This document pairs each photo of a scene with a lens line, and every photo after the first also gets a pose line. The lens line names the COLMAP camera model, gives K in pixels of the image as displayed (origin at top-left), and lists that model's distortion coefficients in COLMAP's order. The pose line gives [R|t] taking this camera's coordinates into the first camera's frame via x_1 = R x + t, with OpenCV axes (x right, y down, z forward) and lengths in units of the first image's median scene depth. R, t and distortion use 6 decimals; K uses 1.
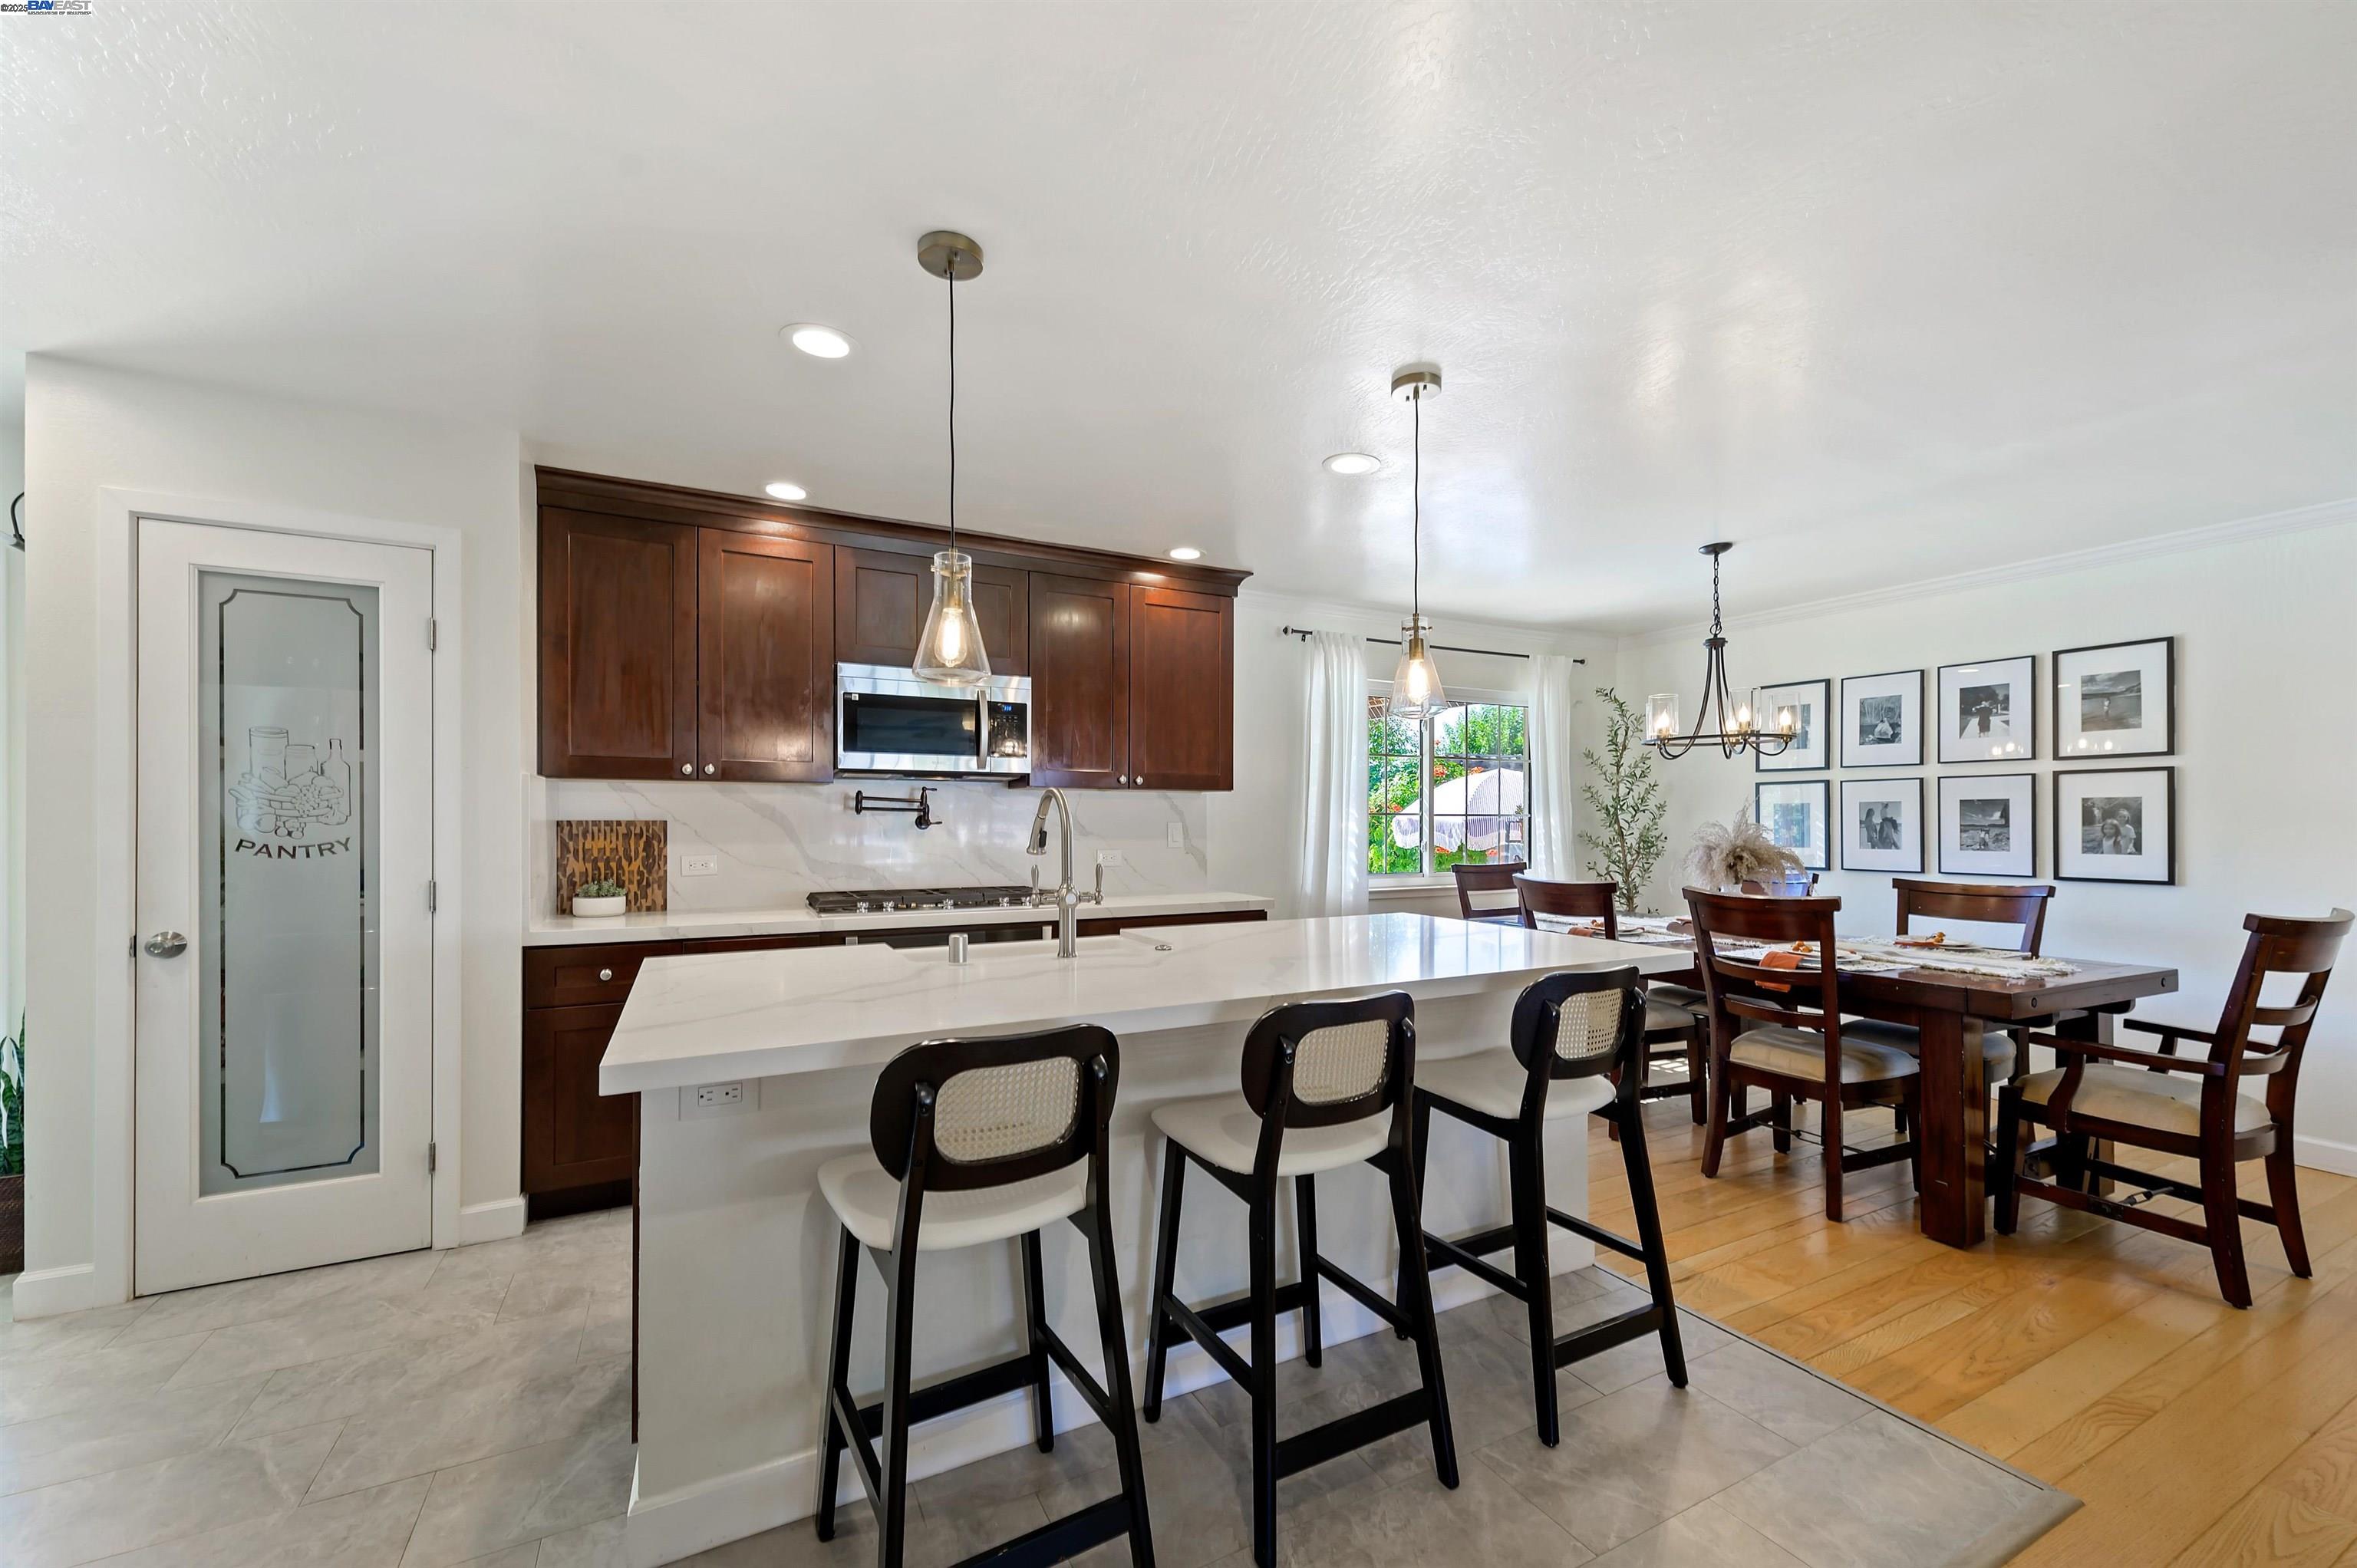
lens RADIAL K [[951.2, 0, 1198.7], [0, 951.2, 812.3], [0, 0, 1]] dist [0.013175, -0.000343]
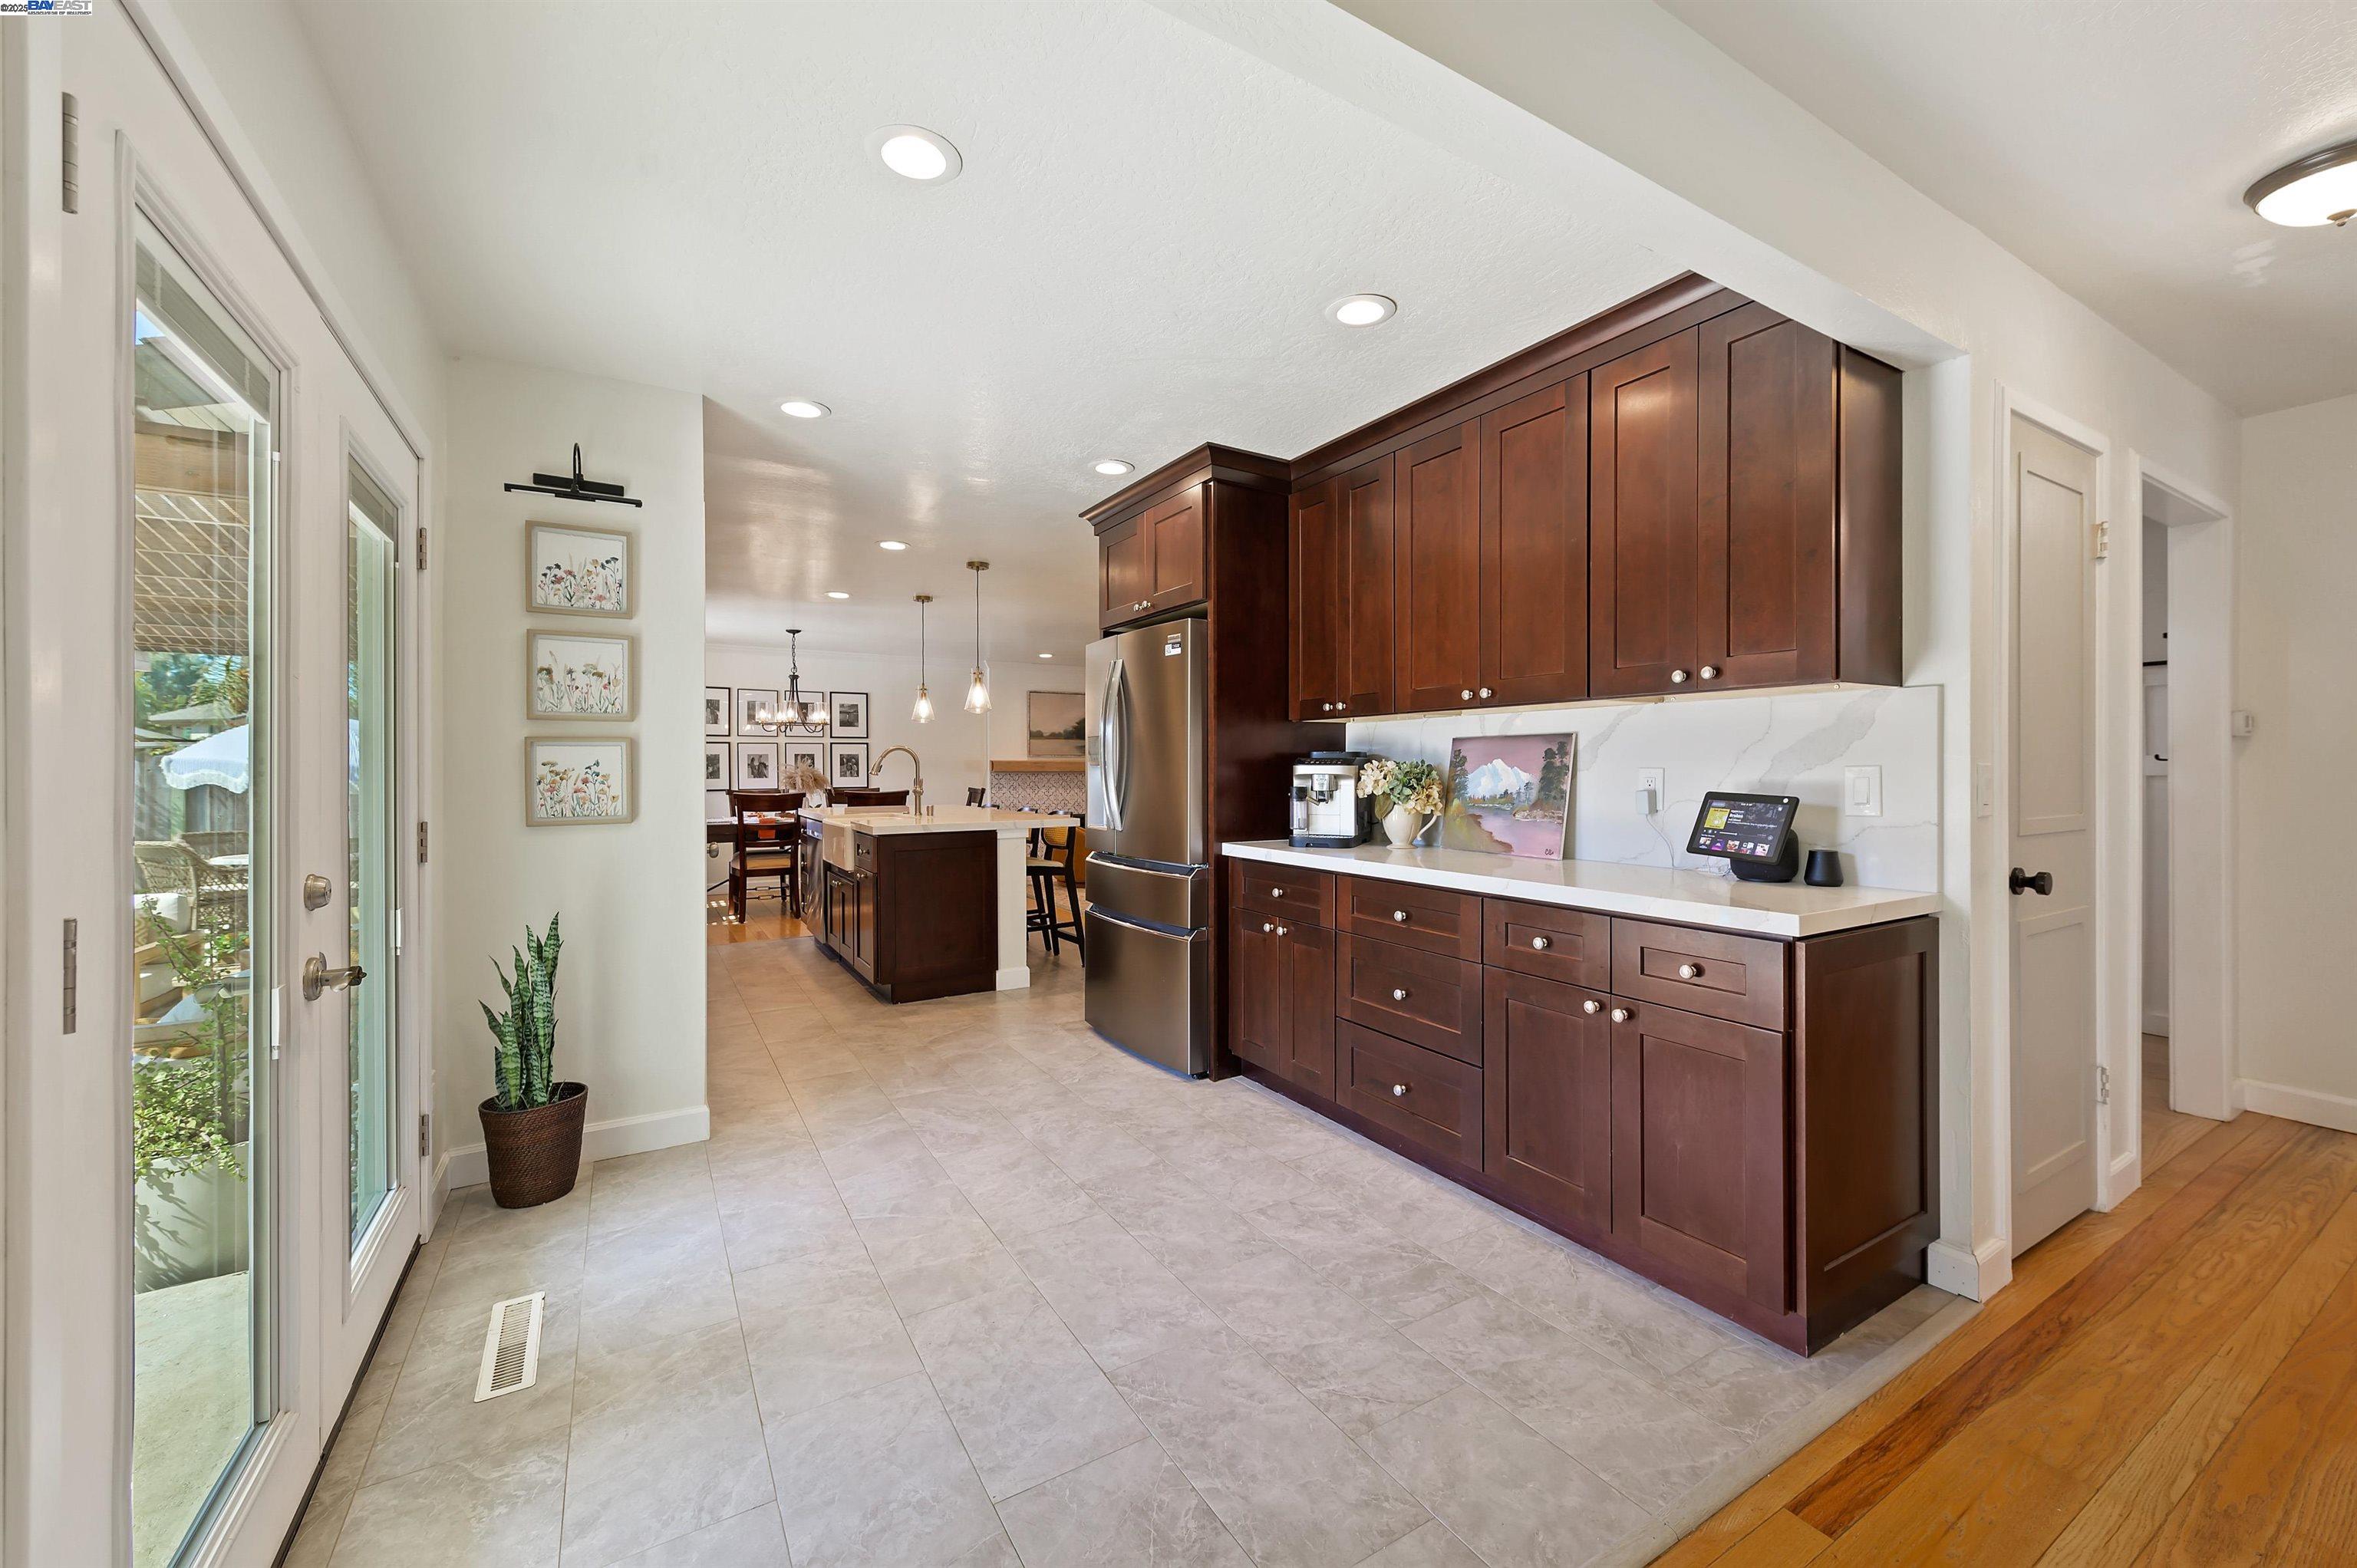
lens RADIAL K [[925.2, 0, 1197.8], [0, 925.2, 775.1], [0, 0, 1]] dist [0.016106, -0.005076]
pose [[-0.061983, -0.009544, 0.998032, -1.516025], [-0.002707, 0.999952, 0.009394, 0.013997], [-0.998074, -0.002119, -0.062006, 0.253811]]
